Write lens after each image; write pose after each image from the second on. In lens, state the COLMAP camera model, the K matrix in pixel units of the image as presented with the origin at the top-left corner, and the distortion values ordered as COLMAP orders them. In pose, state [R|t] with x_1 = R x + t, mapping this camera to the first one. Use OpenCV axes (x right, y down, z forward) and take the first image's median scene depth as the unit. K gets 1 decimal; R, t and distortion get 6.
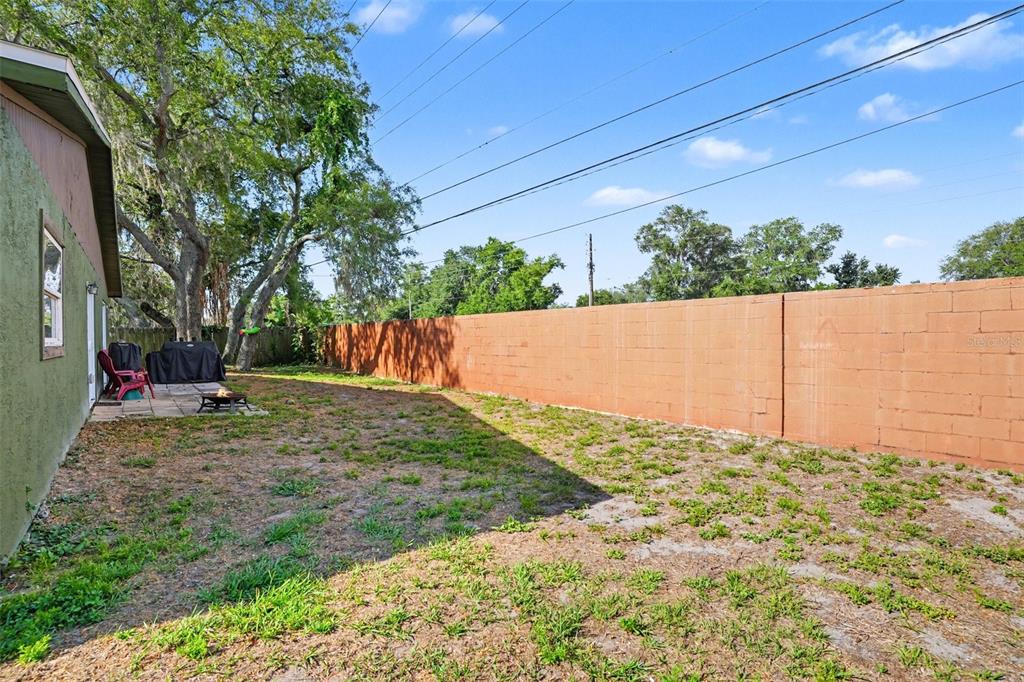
lens RADIAL K [[501.4, 0, 508.0], [0, 501.4, 353.3], [0, 0, 1]] dist [-0.028485, 0.000329]
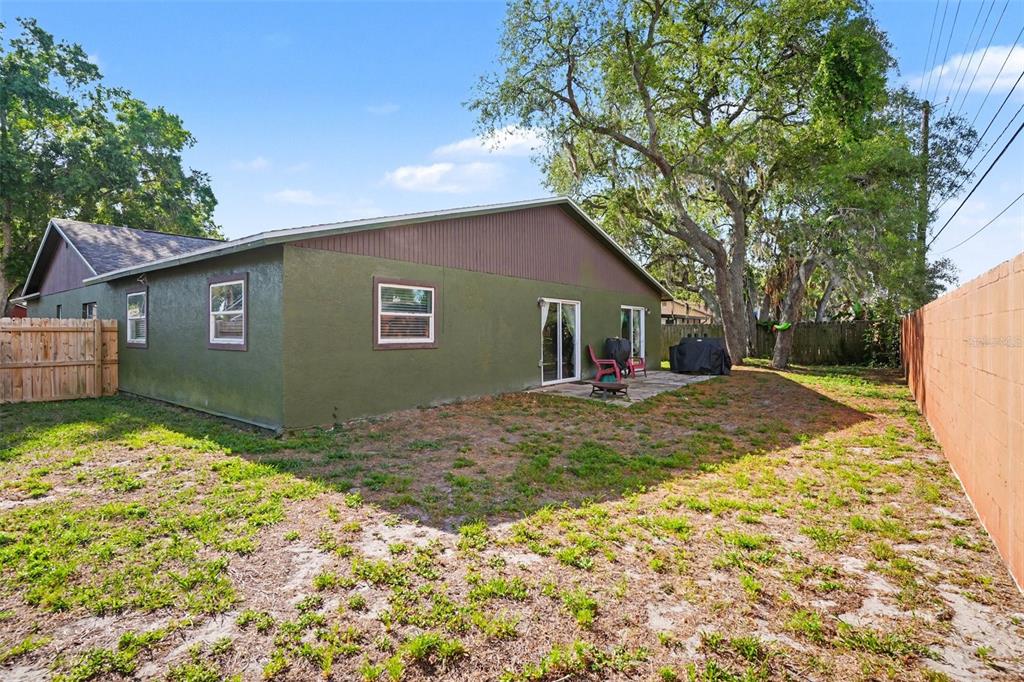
lens RADIAL K [[488.3, 0, 505.2], [0, 488.3, 334.4], [0, 0, 1]] dist [-0.064836, 0.027469]
pose [[0.251715, 0.005226, -0.967787, 1.132618], [-0.023602, 0.999721, -0.000740, -0.066435], [0.967514, 0.023028, 0.251768, 0.937628]]
